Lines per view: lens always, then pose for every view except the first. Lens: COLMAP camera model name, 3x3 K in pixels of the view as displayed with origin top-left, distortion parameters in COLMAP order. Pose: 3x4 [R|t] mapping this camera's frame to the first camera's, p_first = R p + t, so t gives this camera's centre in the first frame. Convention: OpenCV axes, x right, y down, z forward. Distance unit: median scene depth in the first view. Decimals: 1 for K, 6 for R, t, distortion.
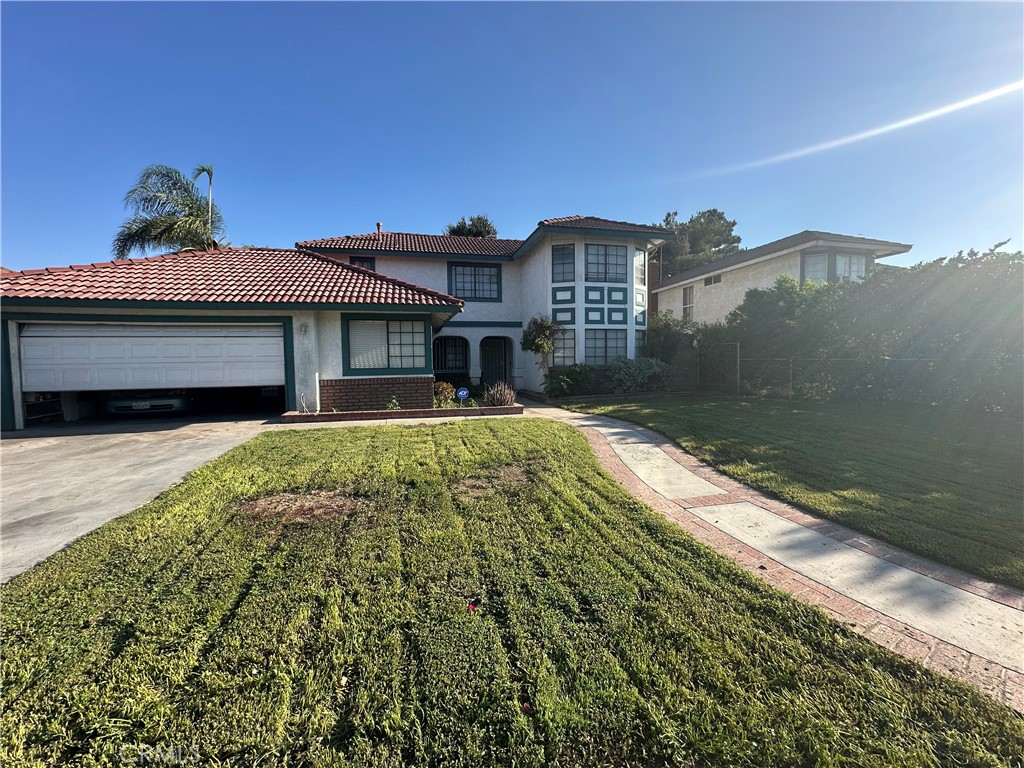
lens RADIAL K [[410.5, 0, 509.6], [0, 410.5, 382.8], [0, 0, 1]] dist [-0.003432, -0.000322]
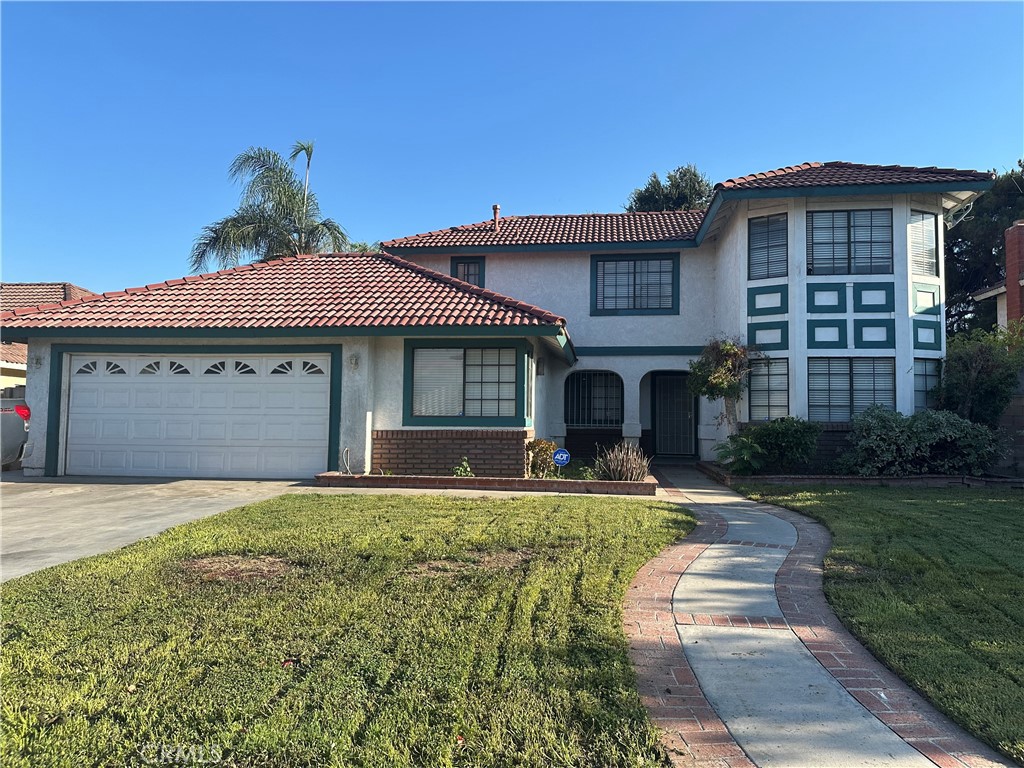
lens RADIAL K [[705.3, 0, 513.7], [0, 705.3, 380.7], [0, 0, 1]] dist [0.082303, -0.117910]
pose [[0.932154, 0.003651, -0.362045, 0.161590], [-0.039869, 0.994903, -0.092619, 0.008589], [0.359861, 0.100770, 0.927548, -0.059341]]
